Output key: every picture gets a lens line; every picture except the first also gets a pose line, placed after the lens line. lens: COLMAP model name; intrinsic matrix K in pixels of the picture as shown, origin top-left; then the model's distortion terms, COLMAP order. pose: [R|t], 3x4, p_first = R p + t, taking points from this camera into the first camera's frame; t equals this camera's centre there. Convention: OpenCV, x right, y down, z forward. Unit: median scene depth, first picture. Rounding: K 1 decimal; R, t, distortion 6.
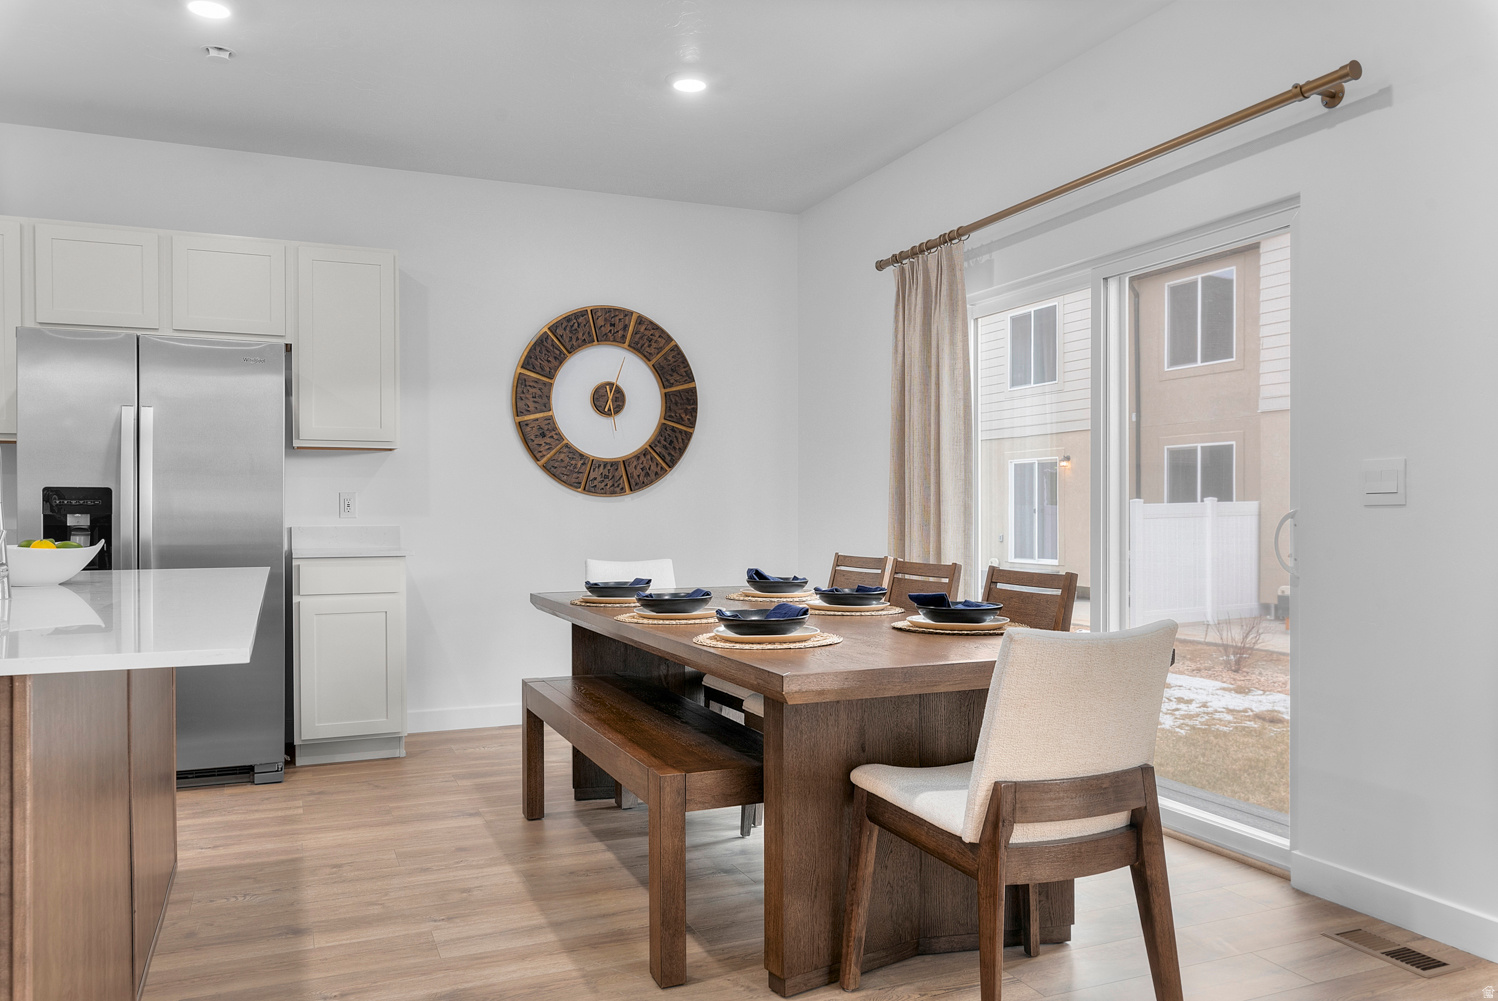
lens RADIAL K [[1105.9, 0, 749.0], [0, 1105.9, 500.5], [0, 0, 1]] dist [-0.002301, 0.001620]
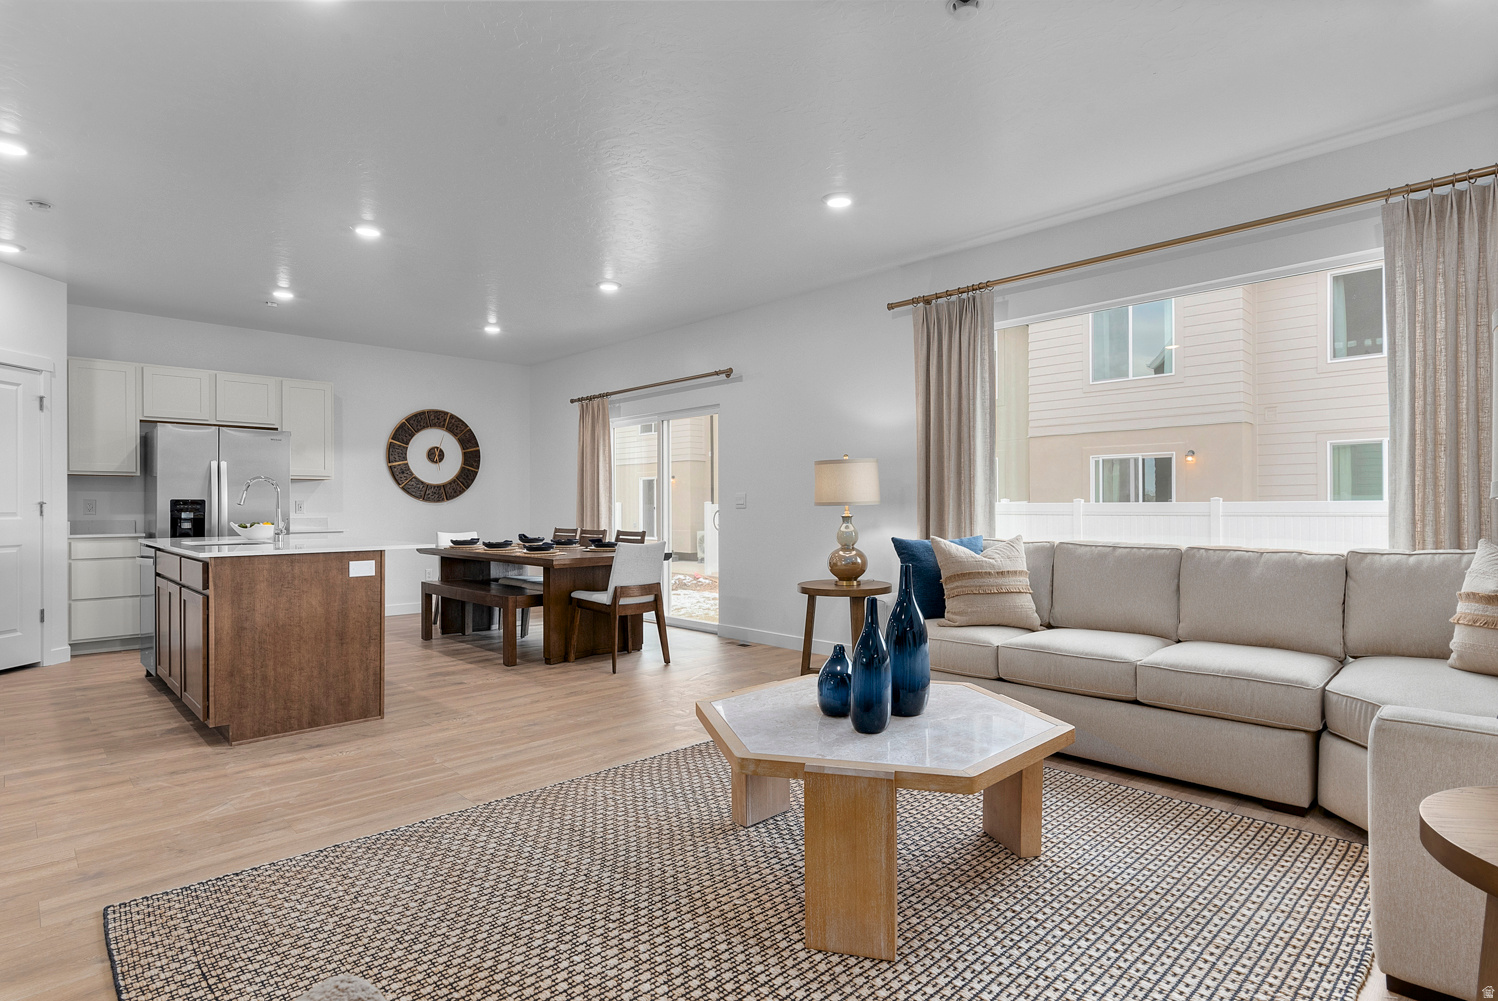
lens RADIAL K [[780.7, 0, 749.0], [0, 780.7, 500.5], [0, 0, 1]] dist [-0.000559, -0.000273]
pose [[0.934487, 0.001051, 0.355997, -0.141946], [-0.001422, 0.999999, 0.000782, -0.013365], [-0.355995, -0.001237, 0.934487, -0.789404]]
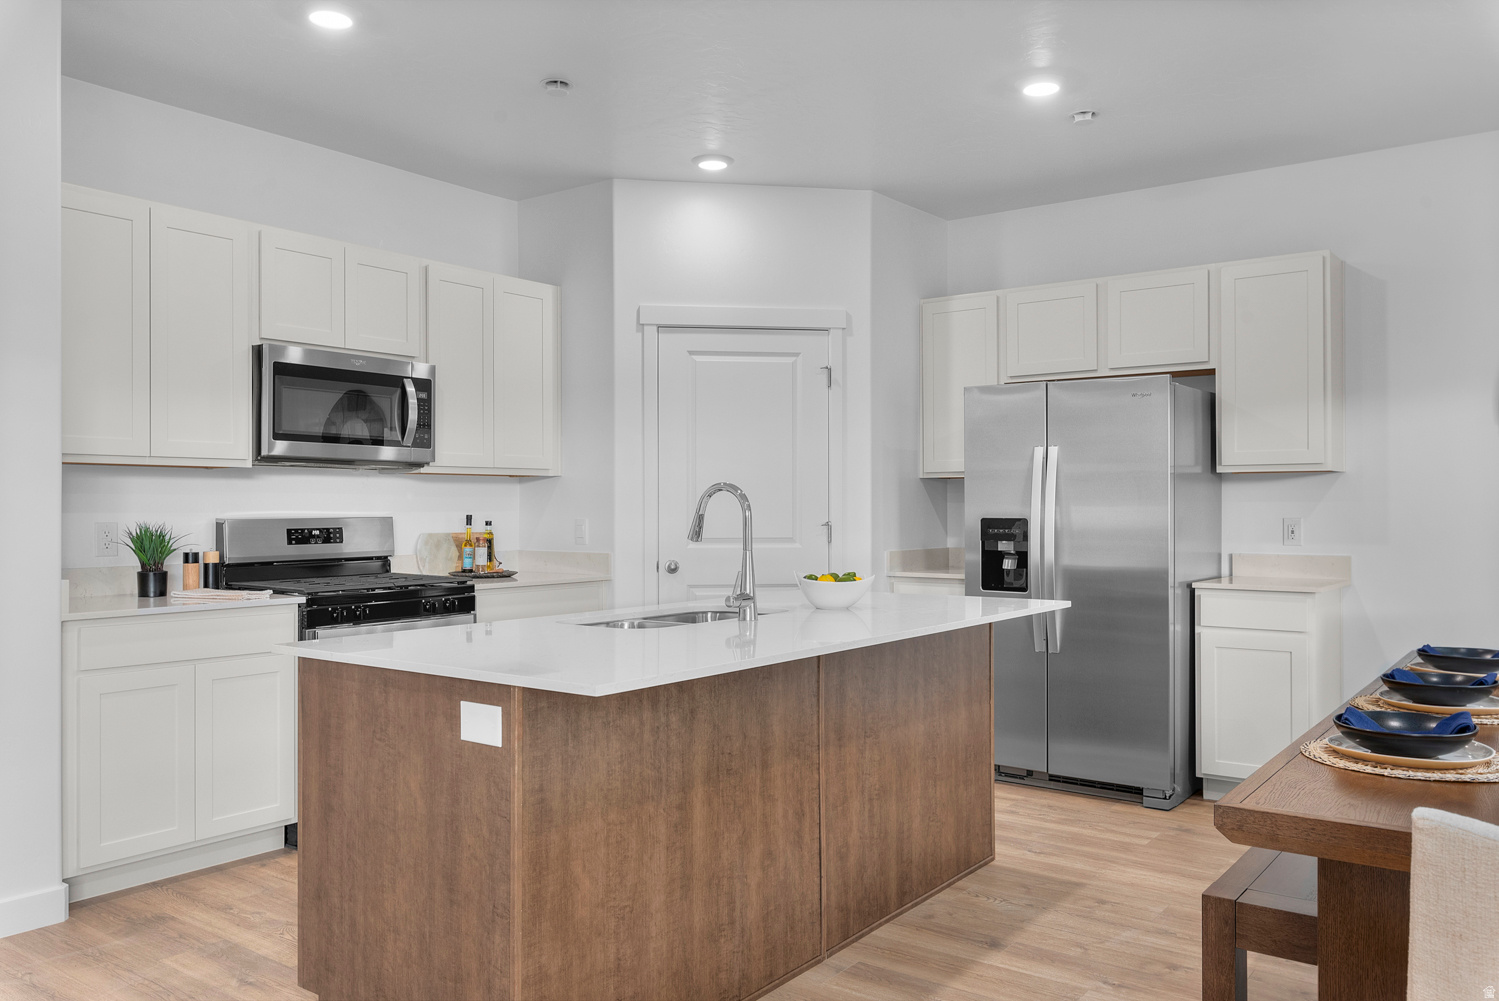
lens RADIAL K [[1140.1, 0, 750.7], [0, 1140.1, 489.4], [0, 0, 1]] dist [-0.001942, 0.000538]
pose [[0.498108, -0.012154, -0.867030, 0.318479], [0.009579, 0.999918, -0.008513, -0.035984], [0.867062, -0.004065, 0.498183, 0.166890]]
